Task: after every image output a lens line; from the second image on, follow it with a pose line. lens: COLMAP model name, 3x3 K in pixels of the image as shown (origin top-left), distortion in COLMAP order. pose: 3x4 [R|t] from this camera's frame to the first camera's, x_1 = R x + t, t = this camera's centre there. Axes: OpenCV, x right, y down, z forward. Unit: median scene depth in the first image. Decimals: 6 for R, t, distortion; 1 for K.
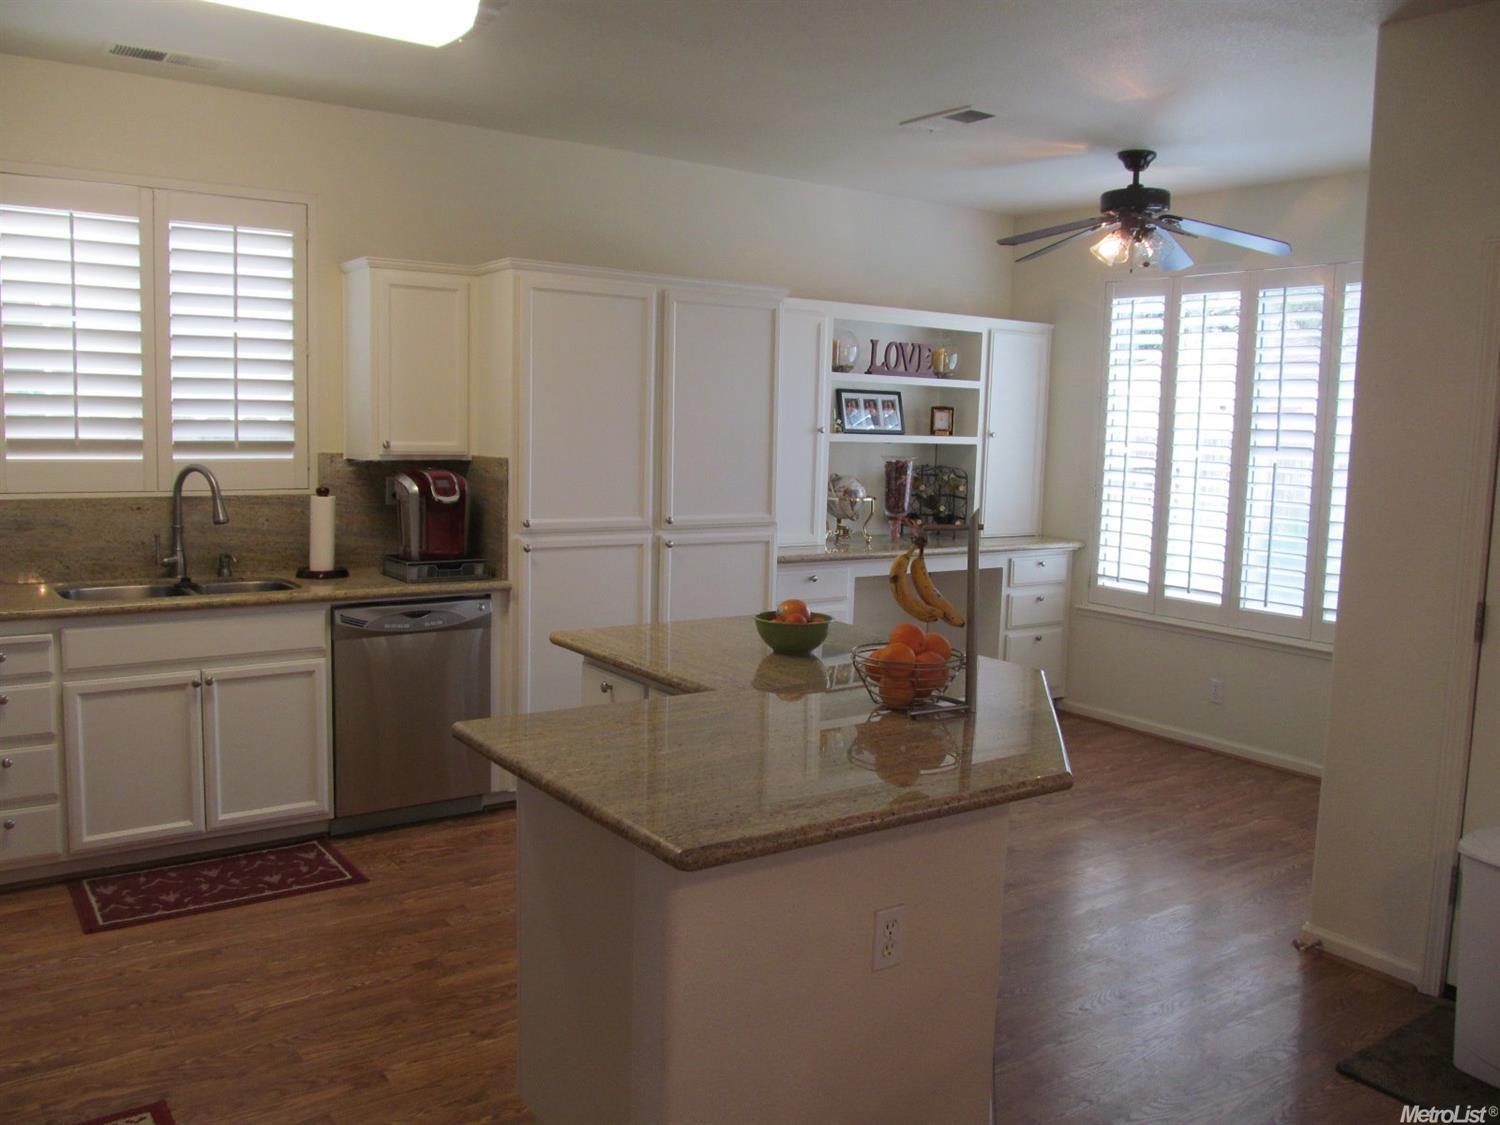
lens RADIAL K [[1241.0, 0, 744.4], [0, 1241.0, 553.9], [0, 0, 1]] dist [-0.072141, 0.051049]
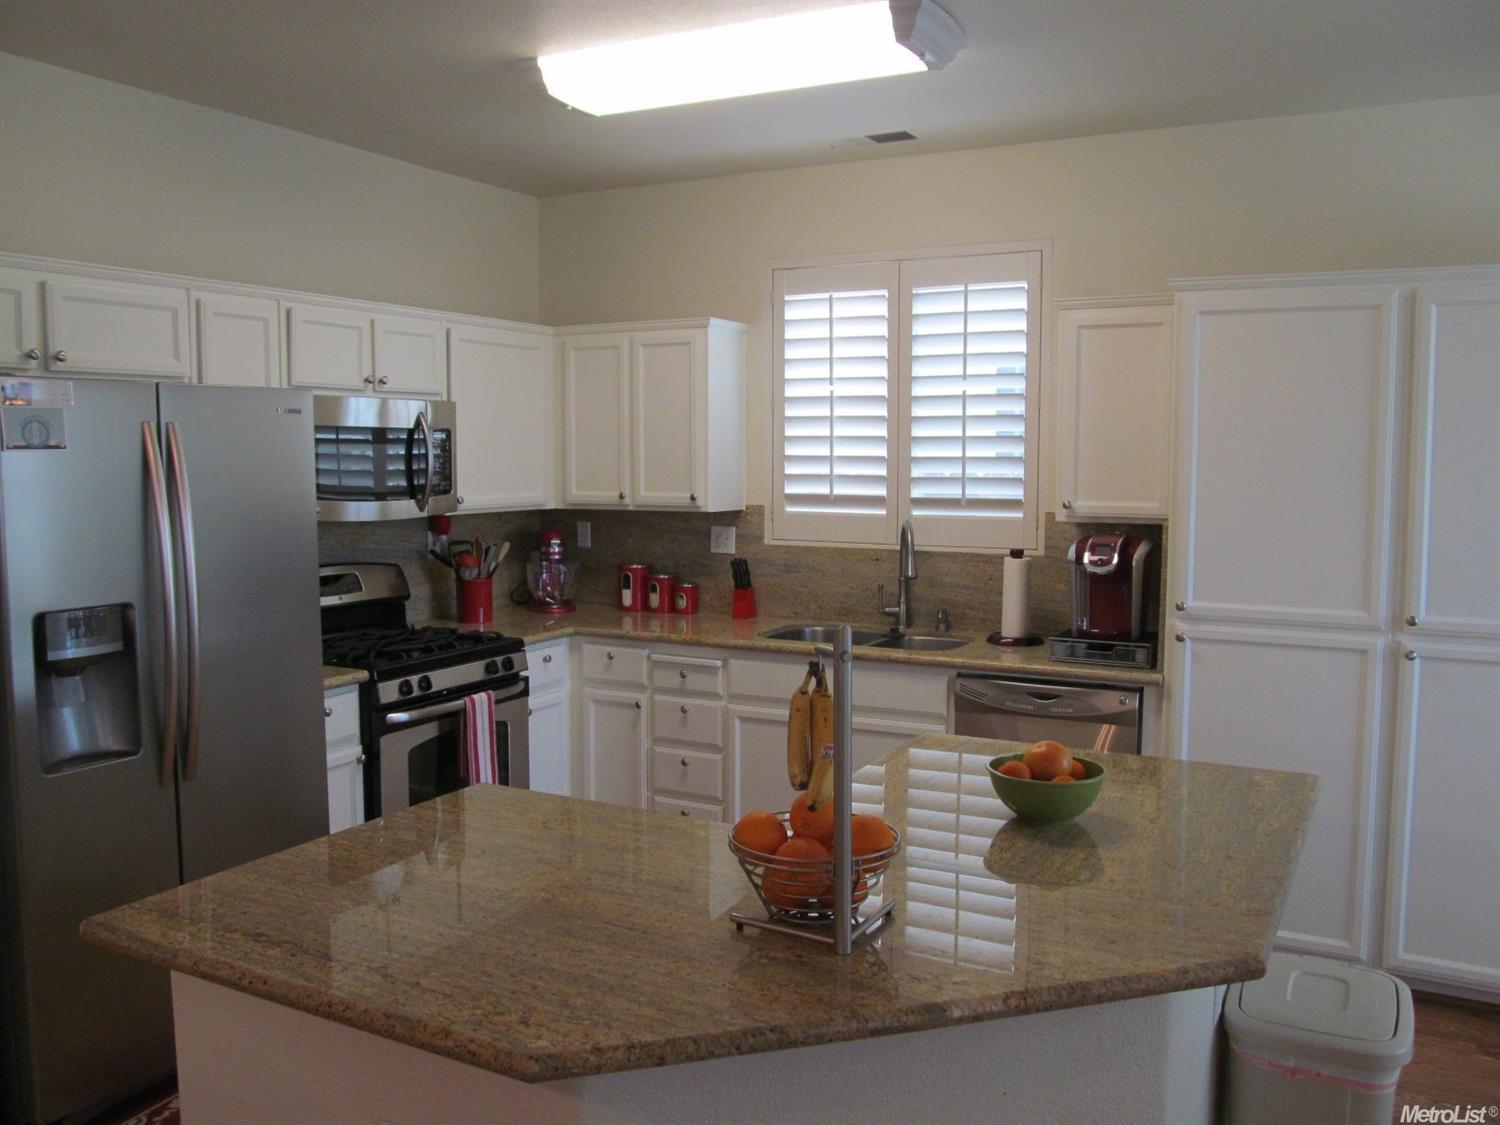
lens RADIAL K [[1241.0, 0, 744.4], [0, 1241.0, 553.9], [0, 0, 1]] dist [-0.072141, 0.051049]
pose [[0.450826, 0.050722, -0.891169, 0.423335], [-0.086648, 0.996156, 0.012863, -0.045835], [0.888396, 0.071419, 0.453488, 0.401909]]
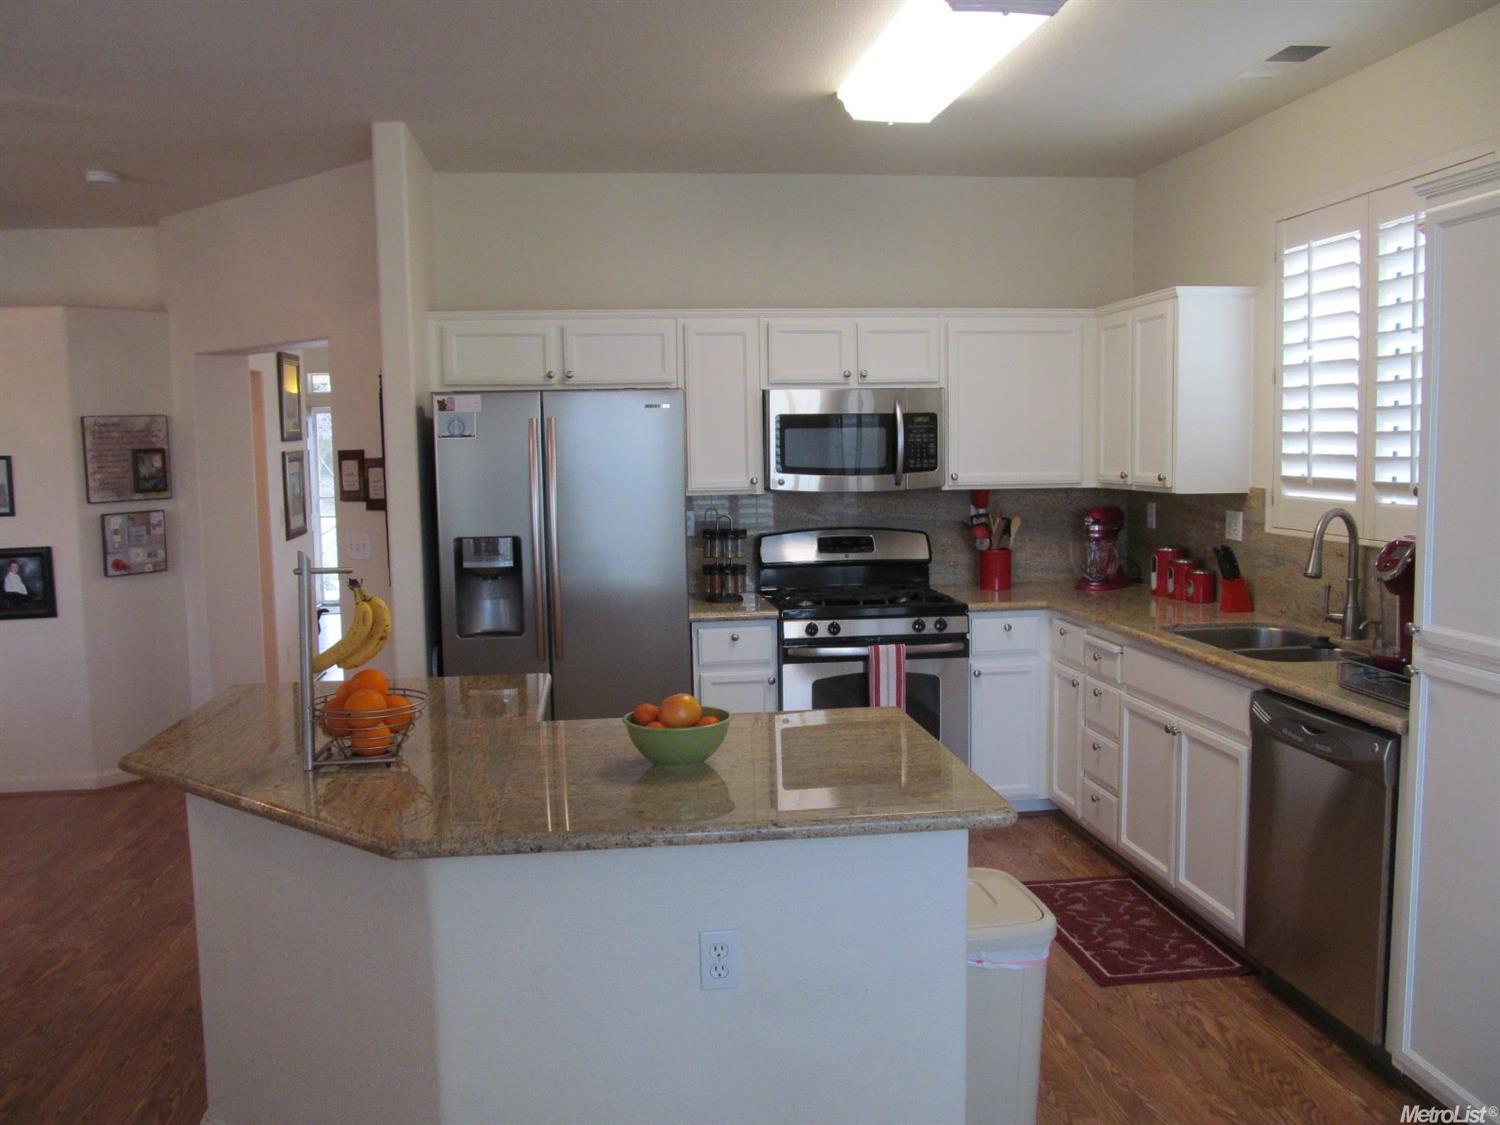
lens RADIAL K [[1241.0, 0, 744.4], [0, 1241.0, 553.9], [0, 0, 1]] dist [-0.072141, 0.051049]
pose [[-0.468532, 0.062015, -0.881267, 0.503354], [-0.090703, 0.988885, 0.117811, -0.103989], [0.878778, 0.135132, -0.457700, 1.025582]]
